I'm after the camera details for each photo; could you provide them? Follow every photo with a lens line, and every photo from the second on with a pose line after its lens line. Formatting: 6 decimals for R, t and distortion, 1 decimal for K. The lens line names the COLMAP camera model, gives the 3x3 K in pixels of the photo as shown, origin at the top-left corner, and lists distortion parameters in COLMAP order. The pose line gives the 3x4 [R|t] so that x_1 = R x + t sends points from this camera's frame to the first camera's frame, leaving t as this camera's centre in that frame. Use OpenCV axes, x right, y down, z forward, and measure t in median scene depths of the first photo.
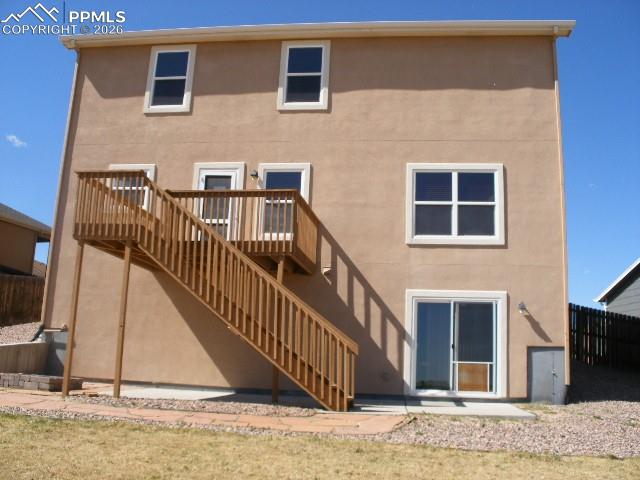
lens RADIAL K [[677.9, 0, 315.4], [0, 677.9, 242.1], [0, 0, 1]] dist [-0.142943, 0.000000]
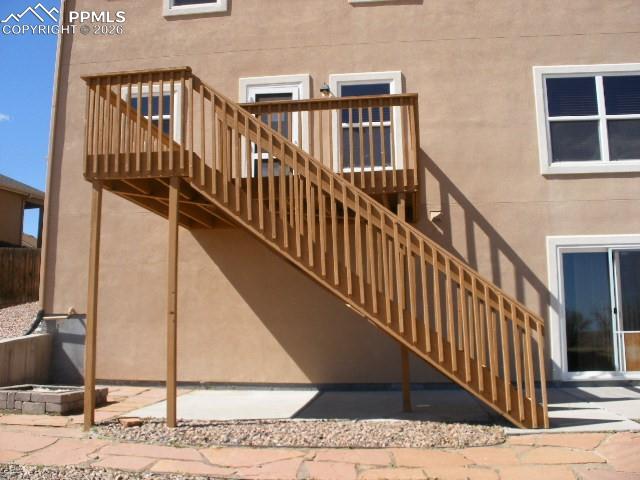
lens RADIAL K [[677.9, 0, 324.7], [0, 677.9, 237.1], [0, 0, 1]] dist [-0.142943, 0.000000]
pose [[0.998516, -0.046774, 0.027886, -0.124173], [0.045254, 0.997576, 0.052865, 0.021597], [-0.030291, -0.051524, 0.998212, 0.283086]]
